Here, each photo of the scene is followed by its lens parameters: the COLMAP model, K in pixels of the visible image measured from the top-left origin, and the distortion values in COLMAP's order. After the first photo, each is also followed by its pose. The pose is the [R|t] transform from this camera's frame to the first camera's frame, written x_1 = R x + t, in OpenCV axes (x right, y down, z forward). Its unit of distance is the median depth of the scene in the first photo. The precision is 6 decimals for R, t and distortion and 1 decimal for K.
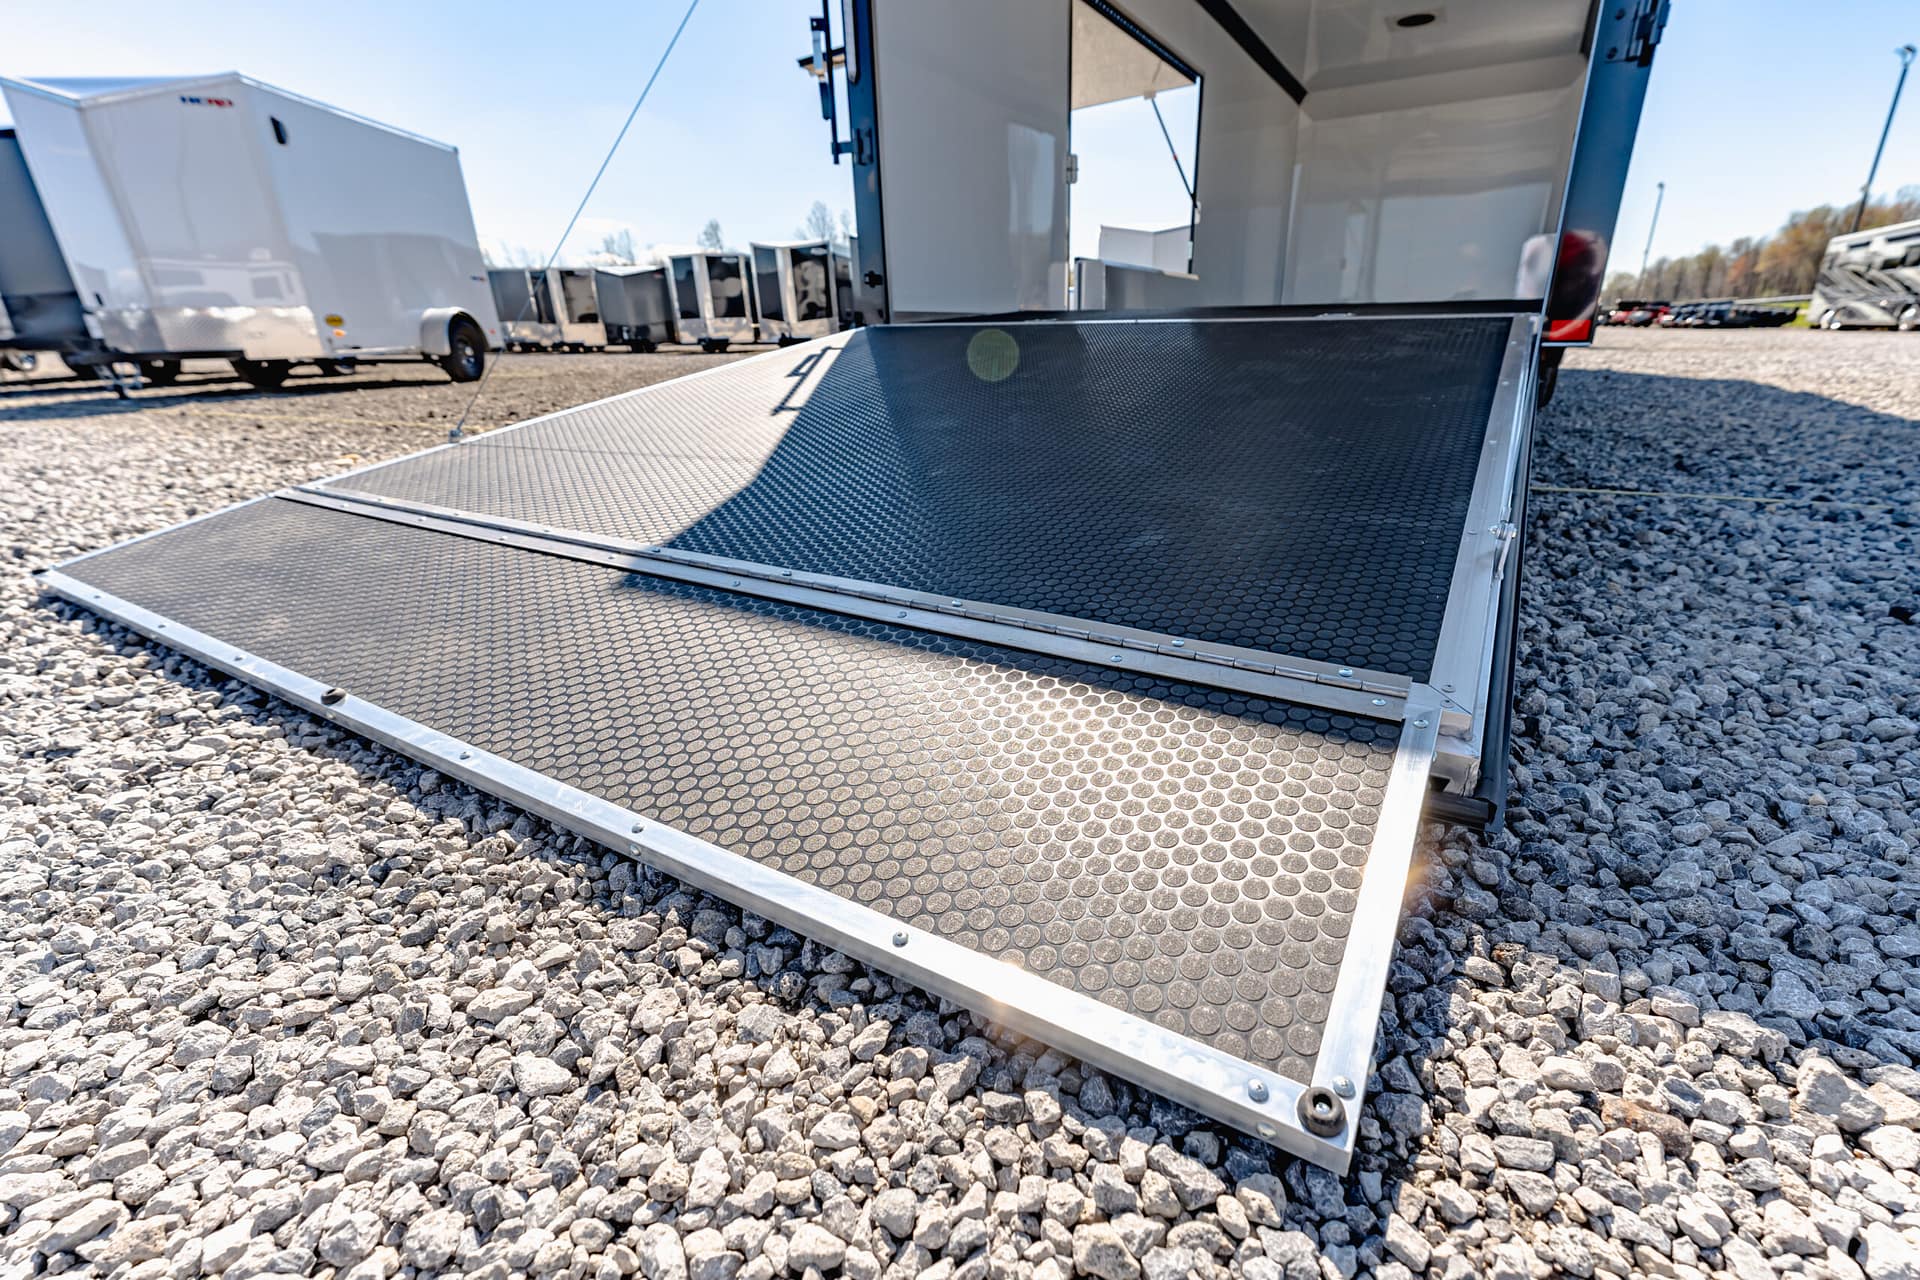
lens RADIAL K [[797.8, 0, 1005.0], [0, 797.8, 629.1], [0, 0, 1]] dist [-0.001345, 0.000231]
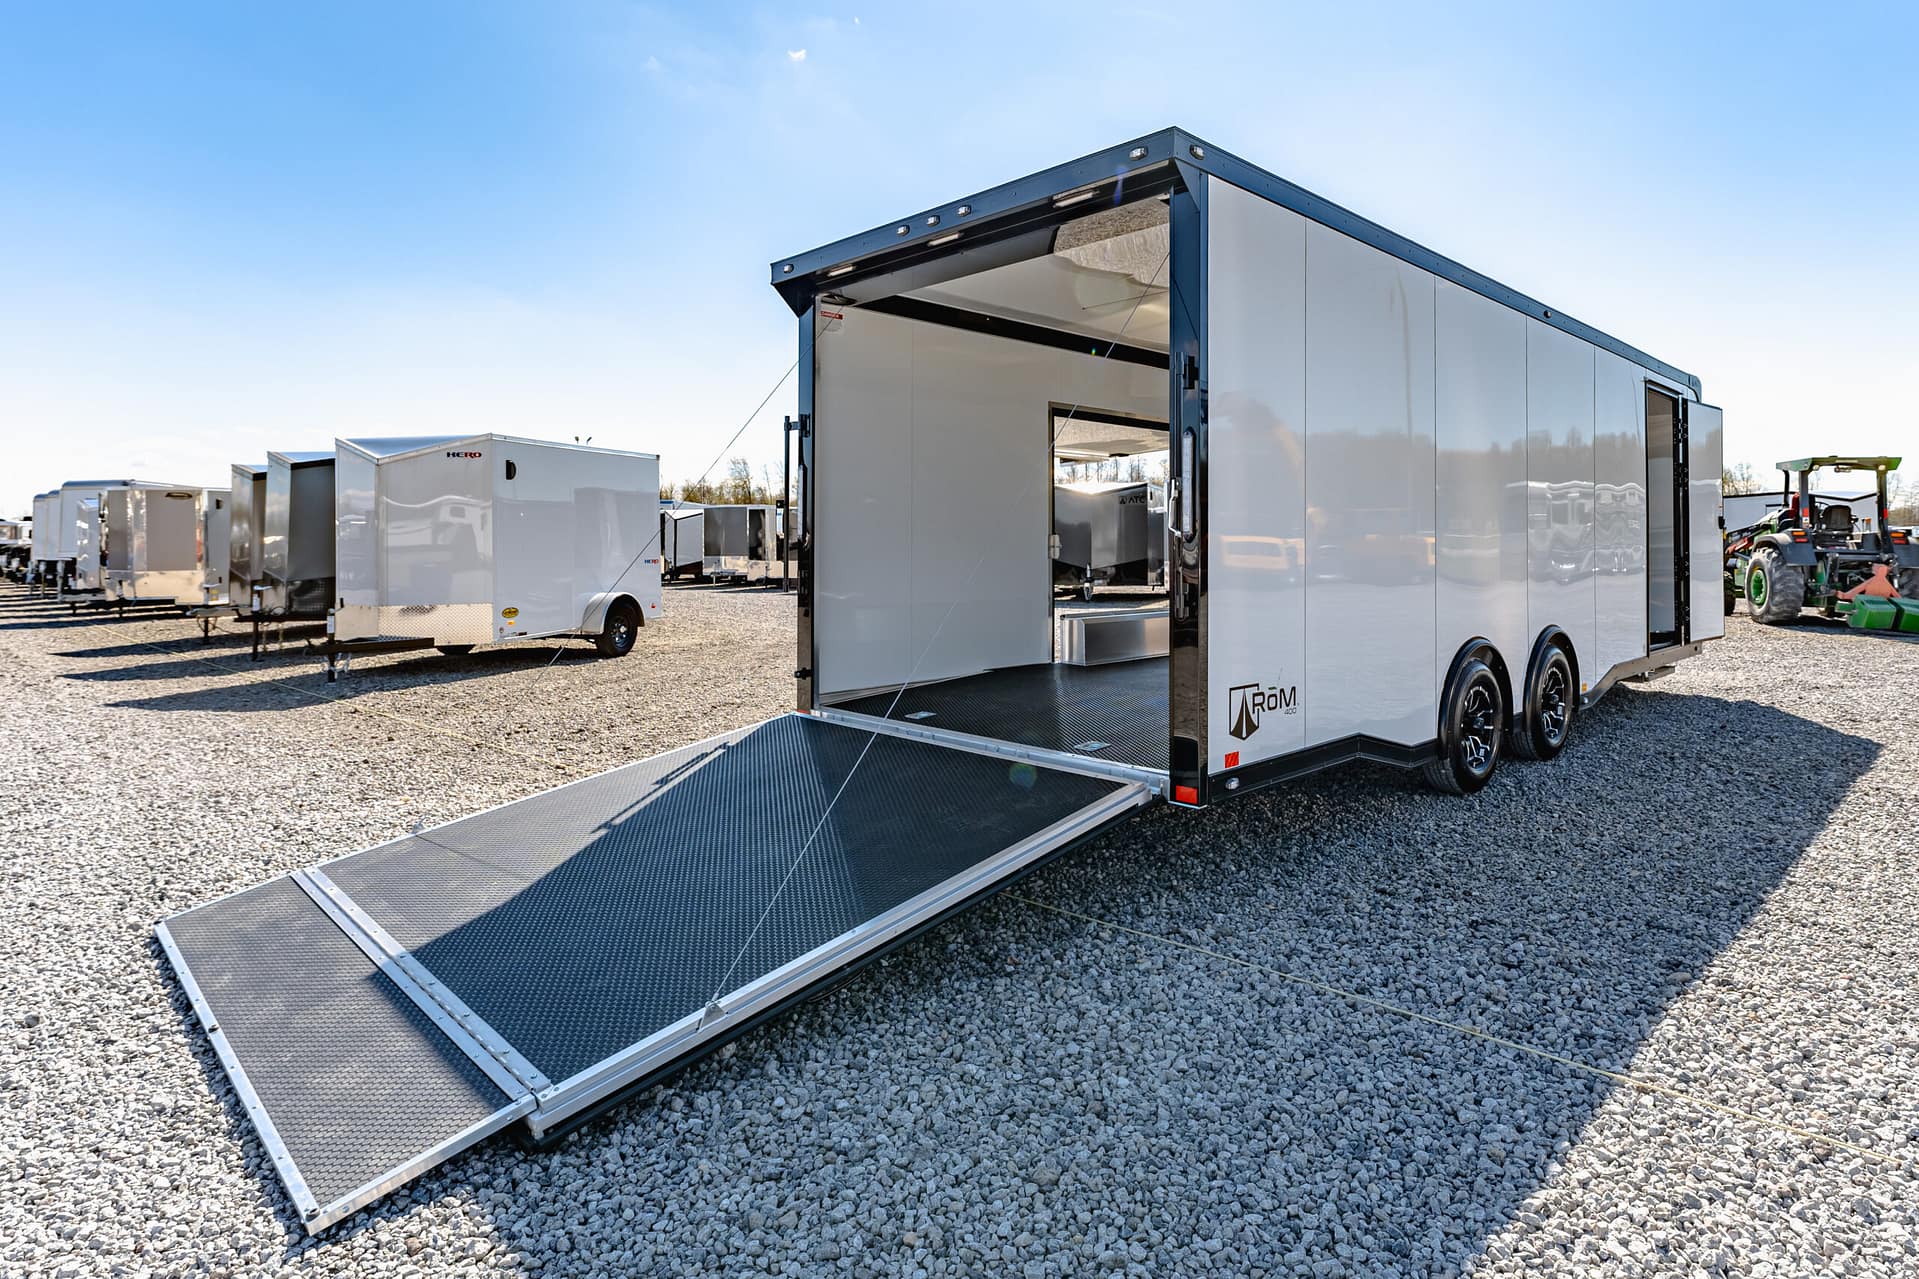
lens RADIAL K [[988.6, 0, 1054.0], [0, 988.6, 553.3], [0, 0, 1]] dist [0.001235, 0.000108]
pose [[0.975493, 0.014045, -0.219582, 2.147559], [-0.090418, 0.935396, -0.341847, -0.446383], [0.200595, 0.353324, 0.913742, -1.614837]]
